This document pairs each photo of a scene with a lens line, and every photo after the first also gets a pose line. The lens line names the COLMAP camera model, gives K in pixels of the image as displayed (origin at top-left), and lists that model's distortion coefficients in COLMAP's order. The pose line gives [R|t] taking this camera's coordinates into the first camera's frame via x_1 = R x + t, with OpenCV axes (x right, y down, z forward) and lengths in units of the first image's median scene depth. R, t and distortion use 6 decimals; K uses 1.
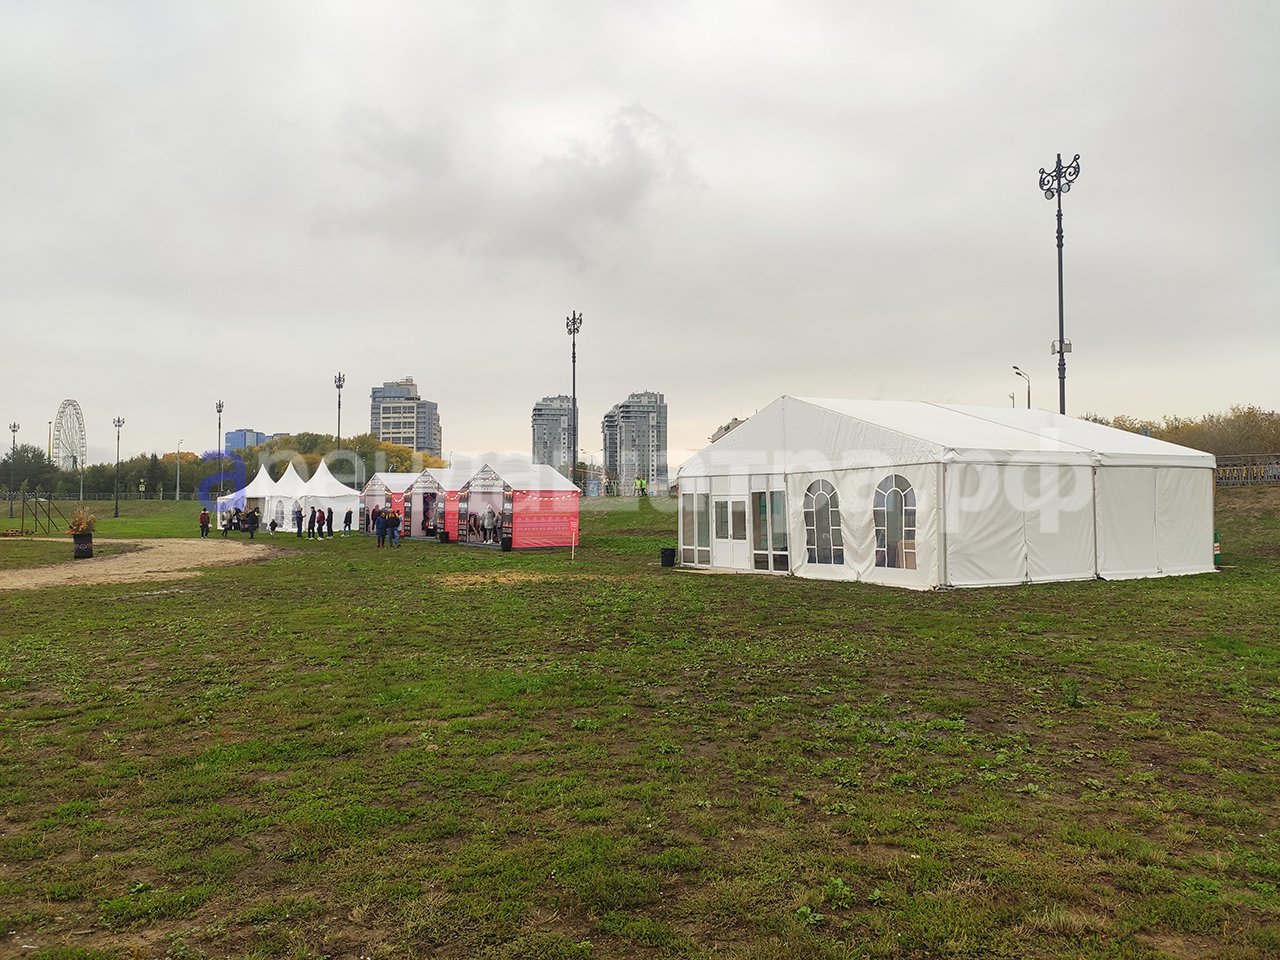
lens RADIAL K [[996.9, 0, 640.0], [0, 996.9, 480.0], [0, 0, 1]] dist [0.075393, -0.085311]
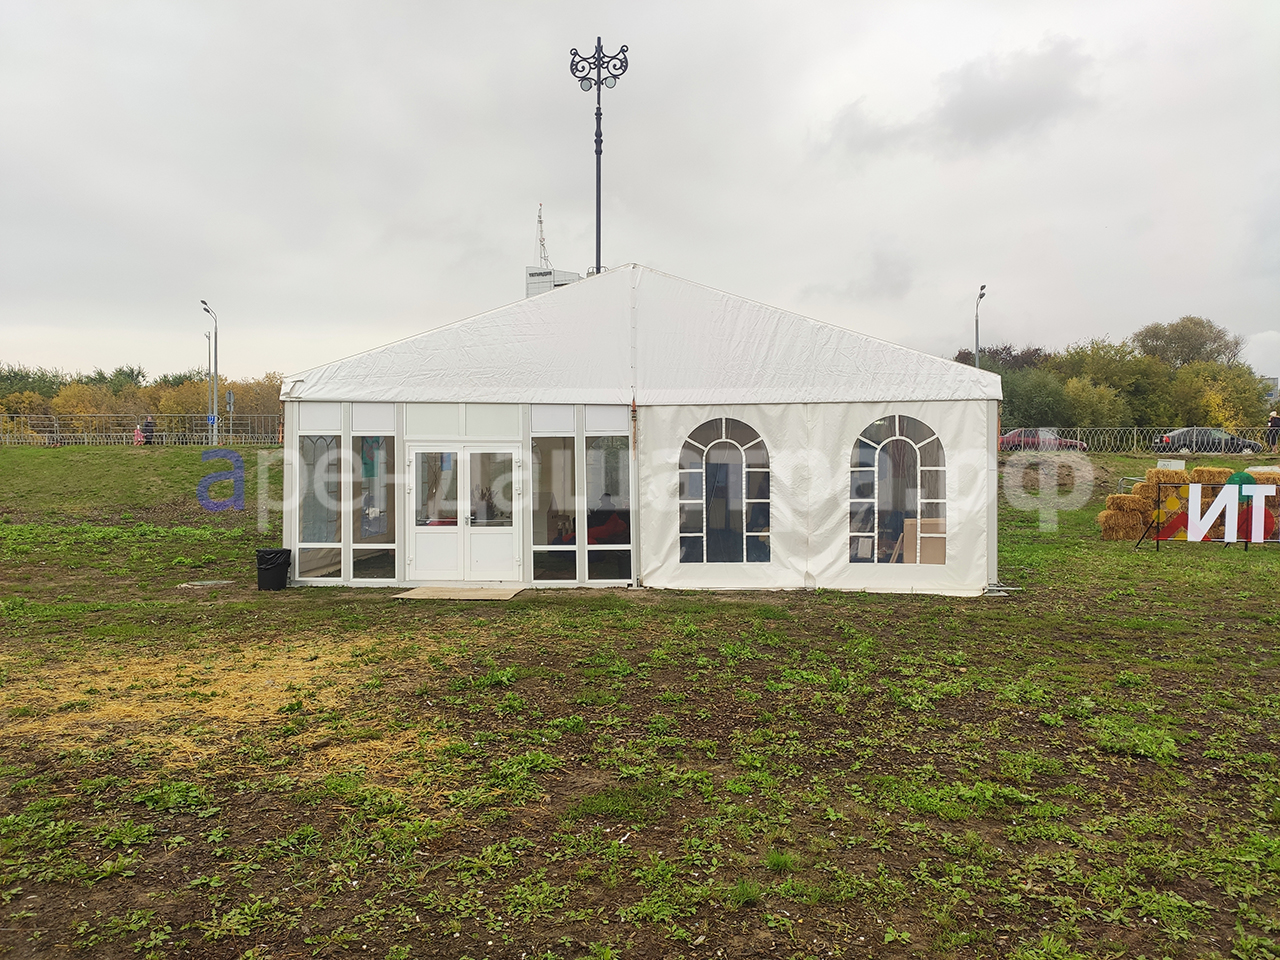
lens RADIAL K [[996.9, 0, 640.0], [0, 996.9, 480.0], [0, 0, 1]] dist [0.075393, -0.085311]
pose [[0.560197, 0.006847, 0.828331, -0.306736], [-0.030091, 0.999474, 0.012089, 0.027807], [-0.827813, -0.031698, 0.560108, 0.667353]]
